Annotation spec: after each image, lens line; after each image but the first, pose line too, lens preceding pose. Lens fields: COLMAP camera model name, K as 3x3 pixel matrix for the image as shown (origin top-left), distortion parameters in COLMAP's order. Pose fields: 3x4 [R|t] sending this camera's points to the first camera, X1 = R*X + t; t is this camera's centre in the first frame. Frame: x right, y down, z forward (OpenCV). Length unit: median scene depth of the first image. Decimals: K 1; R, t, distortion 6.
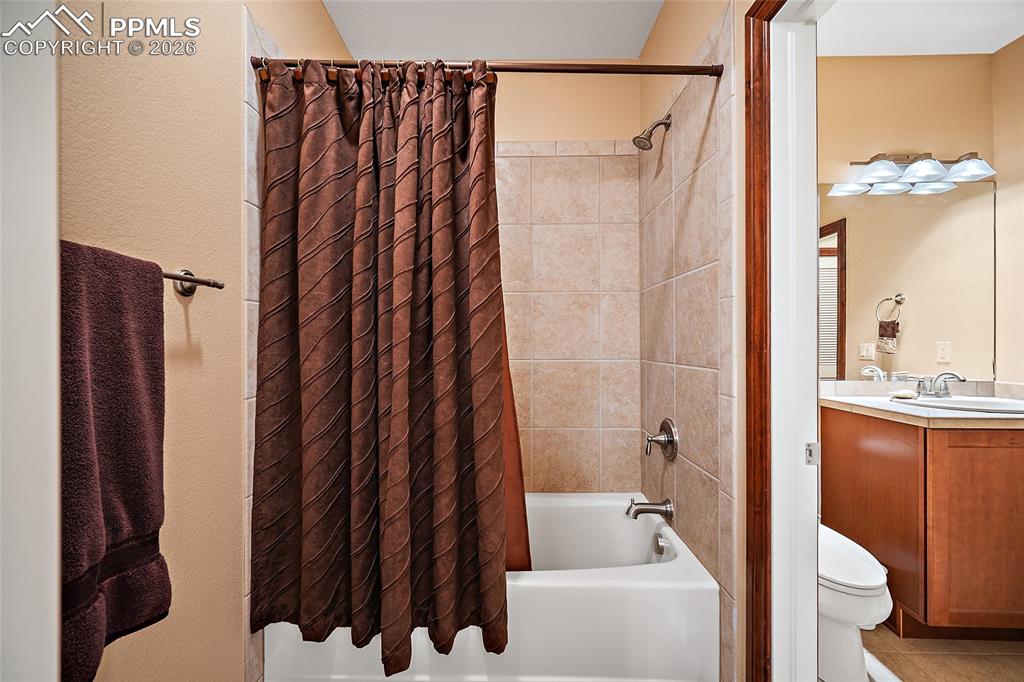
lens RADIAL K [[401.4, 0, 510.0], [0, 401.4, 339.9], [0, 0, 1]] dist [0.002086, 0.000337]
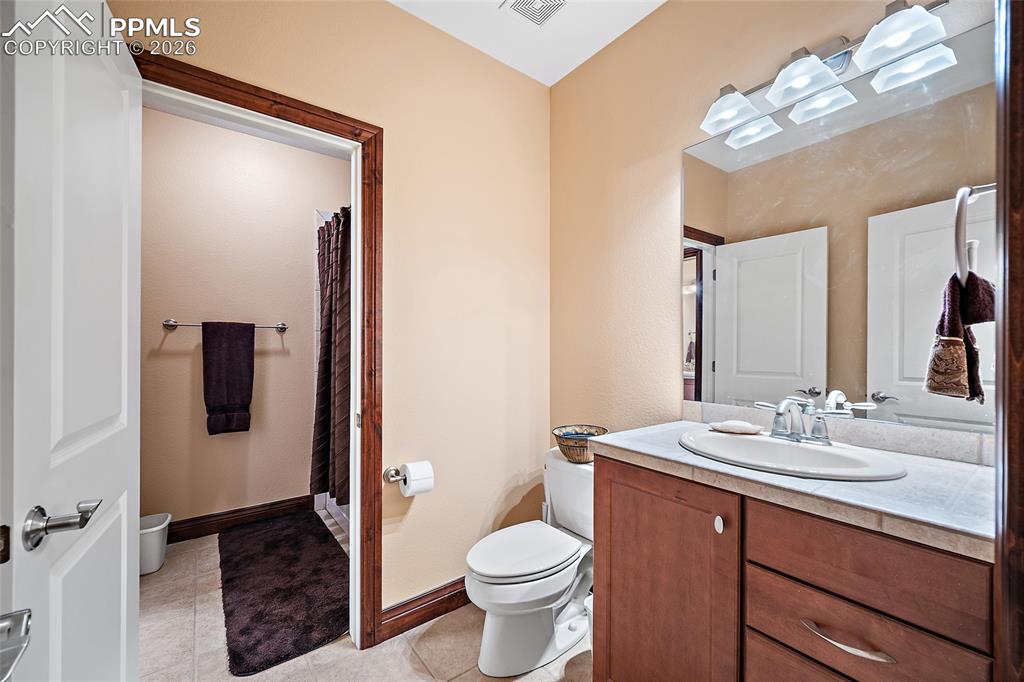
lens RADIAL K [[401.4, 0, 509.6], [0, 401.4, 344.9], [0, 0, 1]] dist [0.002086, 0.000337]
pose [[0.618490, -0.000868, -0.785792, 1.600840], [-0.000781, 0.999998, -0.001719, -0.006591], [0.785792, 0.001677, 0.618488, 0.336346]]
